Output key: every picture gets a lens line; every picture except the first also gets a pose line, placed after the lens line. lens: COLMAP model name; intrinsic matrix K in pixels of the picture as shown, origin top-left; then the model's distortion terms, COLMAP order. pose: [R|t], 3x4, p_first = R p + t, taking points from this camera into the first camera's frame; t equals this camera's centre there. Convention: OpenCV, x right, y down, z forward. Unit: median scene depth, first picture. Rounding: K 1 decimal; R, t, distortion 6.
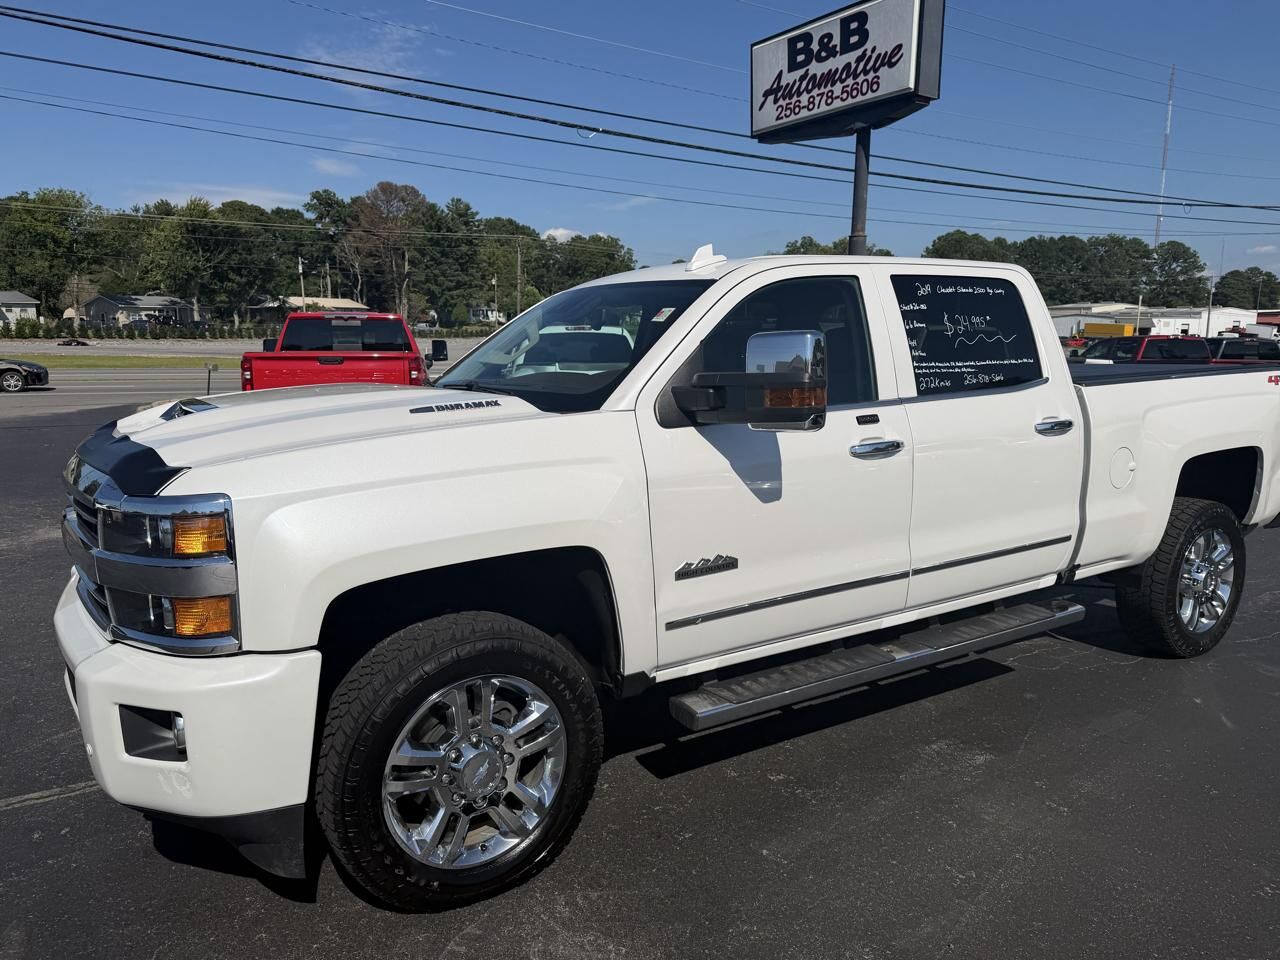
lens RADIAL K [[903.0, 0, 635.7], [0, 903.0, 479.1], [0, 0, 1]] dist [0.025821, -0.028890]
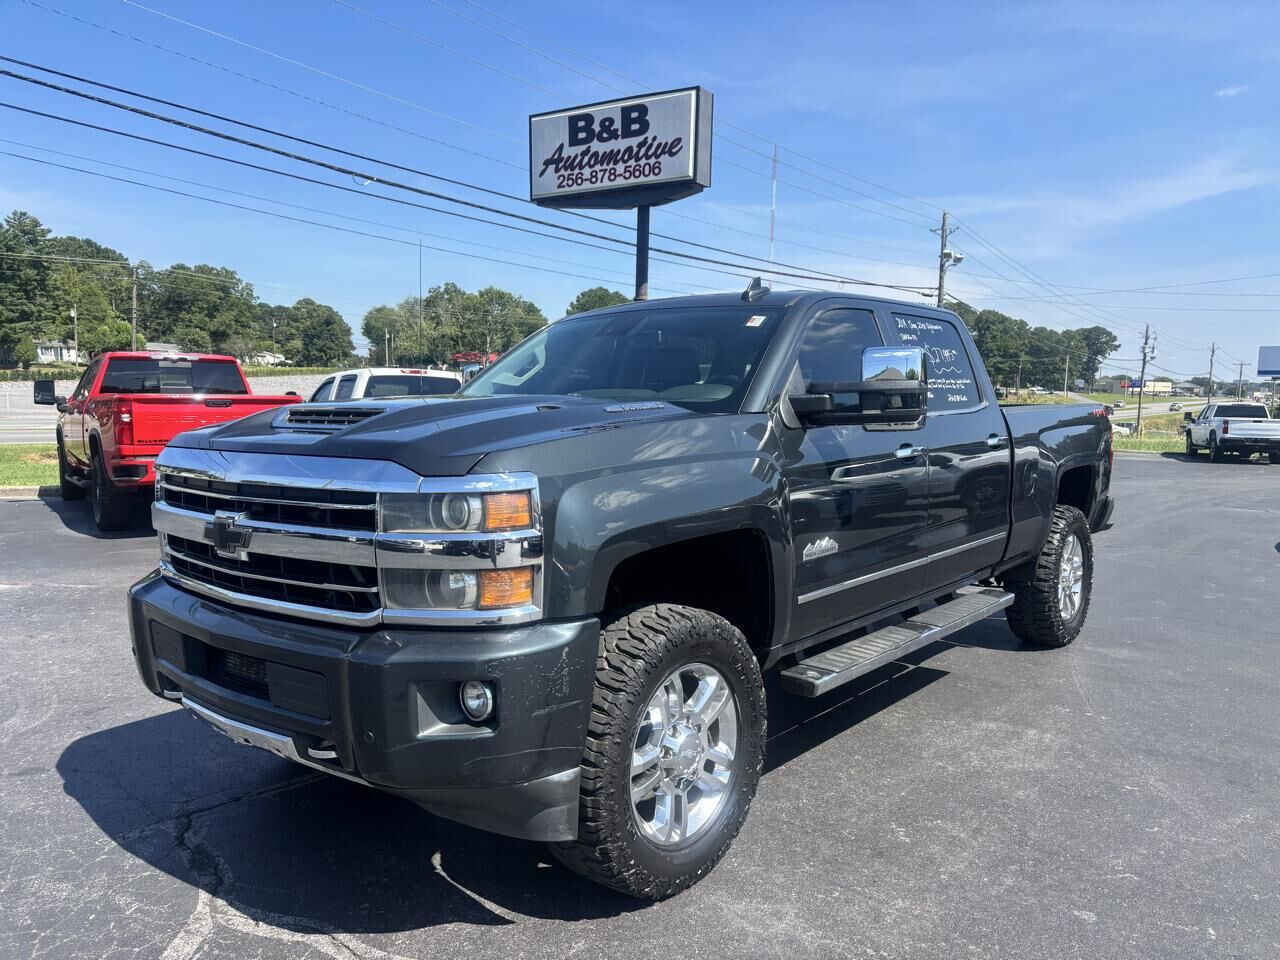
lens RADIAL K [[966.5, 0, 648.2], [0, 966.5, 477.9], [0, 0, 1]] dist [0.050298, -0.070770]
pose [[0.924144, -0.019936, 0.381523, -0.104563], [0.043889, 0.997566, -0.054184, 0.008788], [-0.379514, 0.066819, 0.922770, -0.045938]]
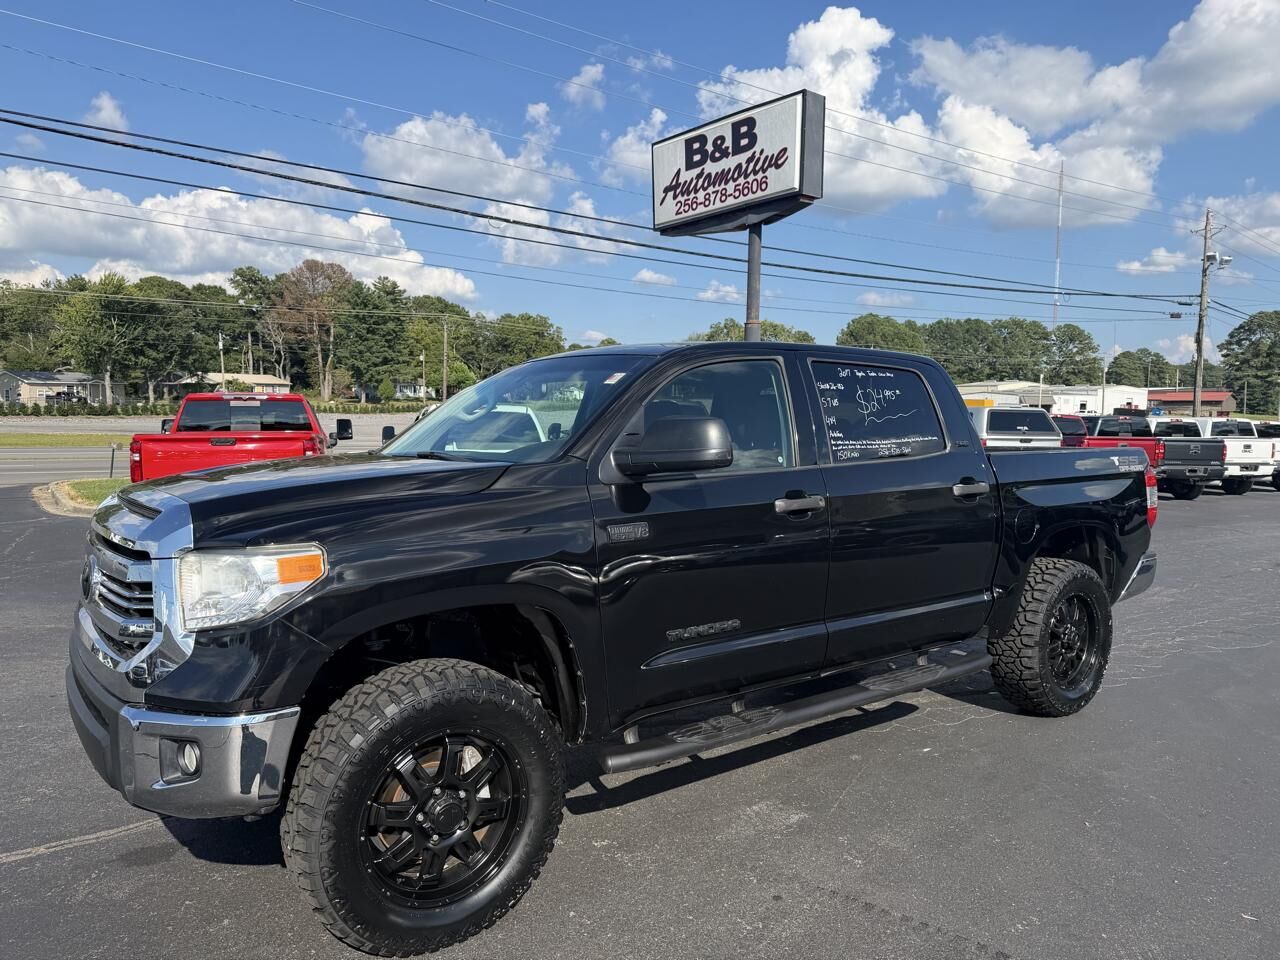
lens RADIAL K [[898.6, 0, 638.3], [0, 898.6, 477.7], [0, 0, 1]] dist [0.046514, -0.053035]
pose [[0.996745, -0.006291, 0.080369, 0.013208], [0.013011, 0.996433, -0.083377, -0.000636], [-0.079557, 0.084151, 0.993272, -0.009444]]
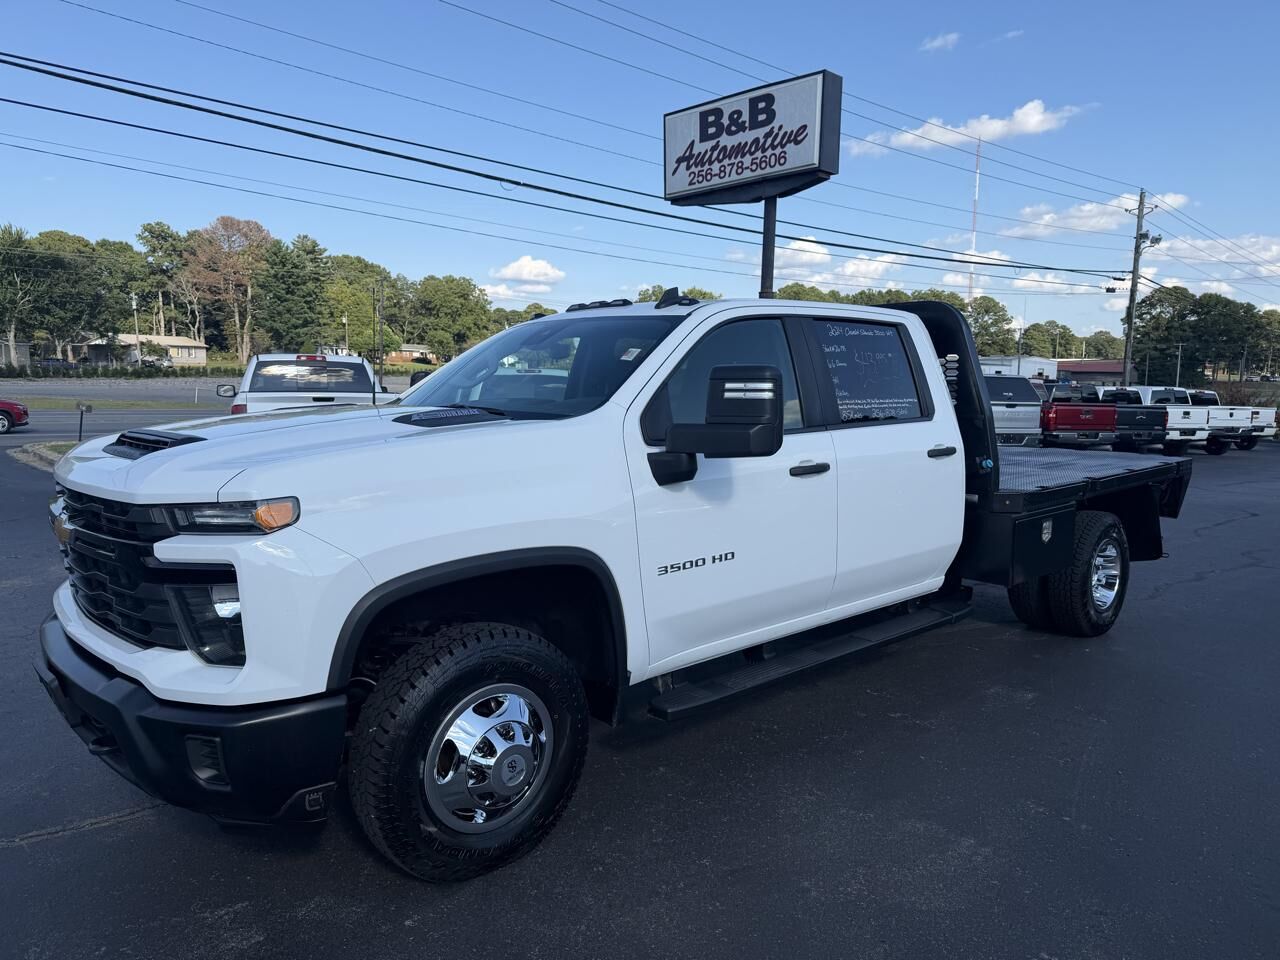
lens RADIAL K [[895.7, 0, 639.0], [0, 895.7, 487.9], [0, 0, 1]] dist [0.045223, -0.052406]
pose [[0.986308, -0.013176, 0.164388, -0.047708], [0.019042, 0.999235, -0.034161, 0.003605], [-0.163812, 0.036824, 0.985804, -0.026968]]
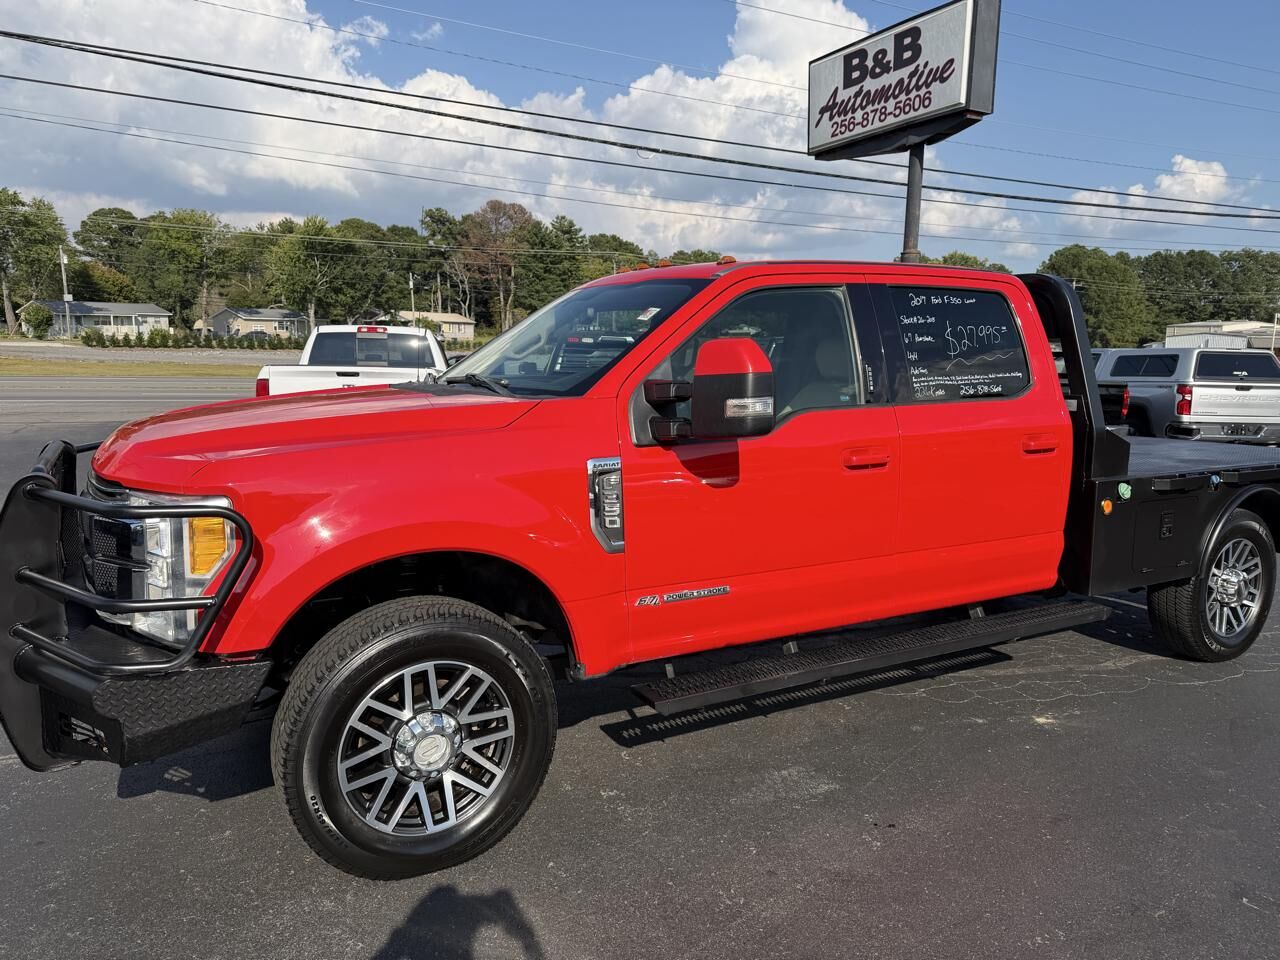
lens RADIAL K [[898.6, 0, 638.3], [0, 898.6, 477.7], [0, 0, 1]] dist [0.046514, -0.053035]
pose [[0.993987, 0.025118, -0.106577, 0.032370], [-0.026922, 0.999517, -0.015517, -0.001070], [0.106136, 0.018293, 0.994183, -0.001010]]
